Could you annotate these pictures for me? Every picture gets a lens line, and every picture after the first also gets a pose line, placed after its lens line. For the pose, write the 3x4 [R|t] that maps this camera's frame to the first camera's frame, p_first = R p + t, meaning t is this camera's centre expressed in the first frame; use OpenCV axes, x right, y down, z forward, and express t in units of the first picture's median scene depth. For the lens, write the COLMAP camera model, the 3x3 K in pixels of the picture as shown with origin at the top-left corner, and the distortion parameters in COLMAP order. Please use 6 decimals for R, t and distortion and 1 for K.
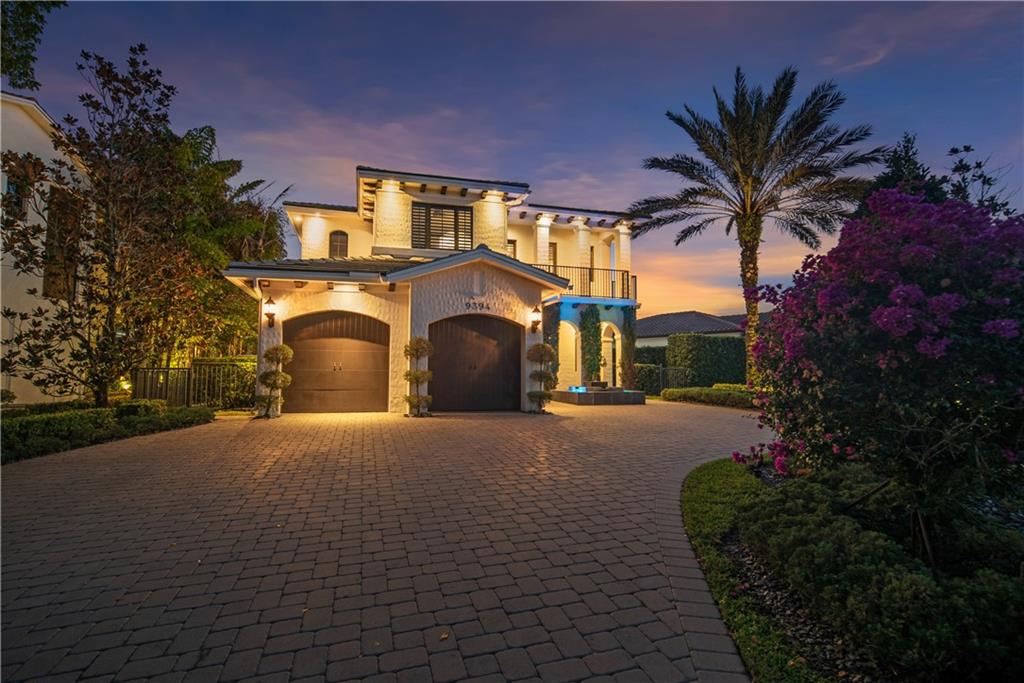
lens RADIAL K [[484.8, 0, 512.0], [0, 484.8, 341.5], [0, 0, 1]] dist [-0.012122, 0.001054]
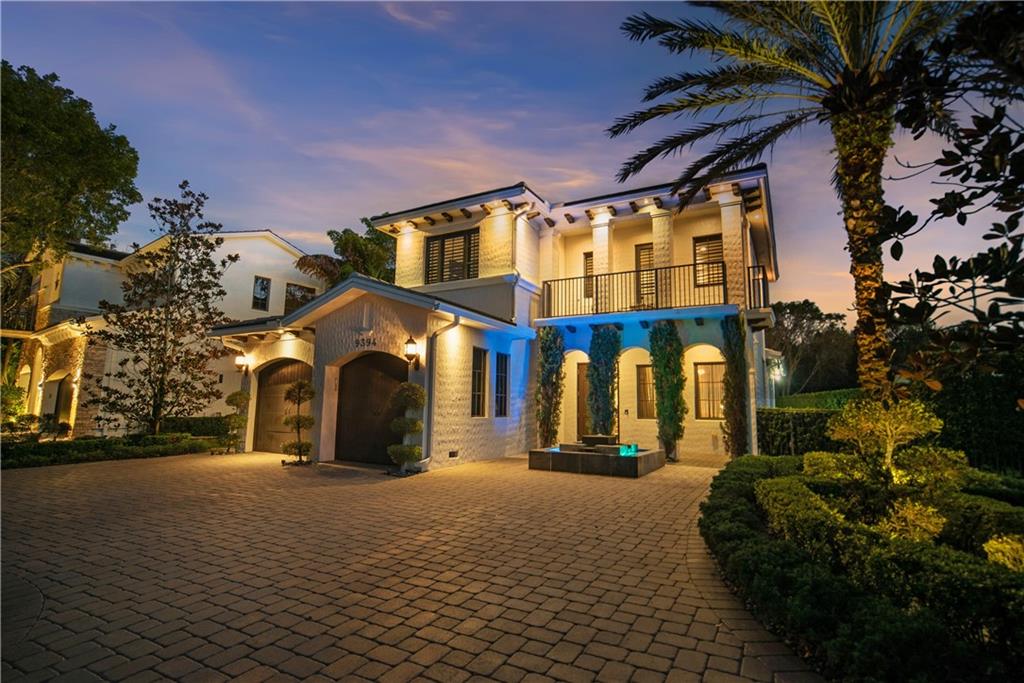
lens RADIAL K [[506.1, 0, 538.1], [0, 506.1, 340.6], [0, 0, 1]] dist [-0.016072, -0.000213]
pose [[0.718634, -0.087244, -0.689894, 0.626960], [0.030858, 0.995122, -0.093699, 0.015080], [0.694704, 0.046046, 0.717820, 0.445178]]
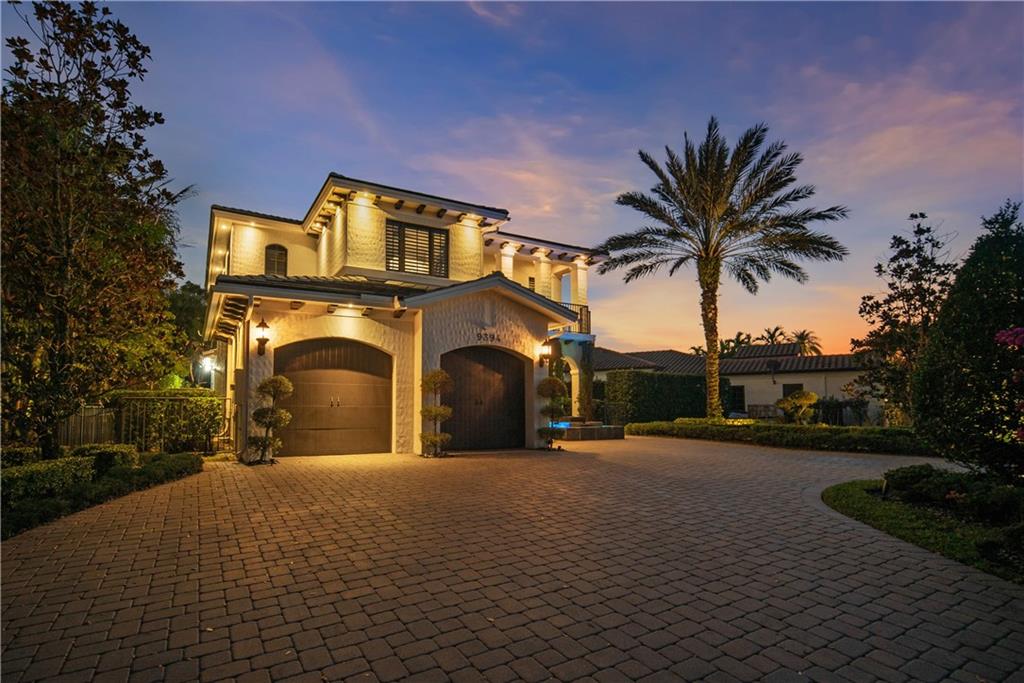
lens RADIAL K [[500.2, 0, 505.2], [0, 500.2, 380.7], [0, 0, 1]] dist [-0.010562, 0.000490]
pose [[0.970940, 0.008920, 0.239156, -0.210056], [-0.011614, 0.999884, 0.009858, 0.000694], [-0.239040, -0.012349, 0.970931, 0.041293]]
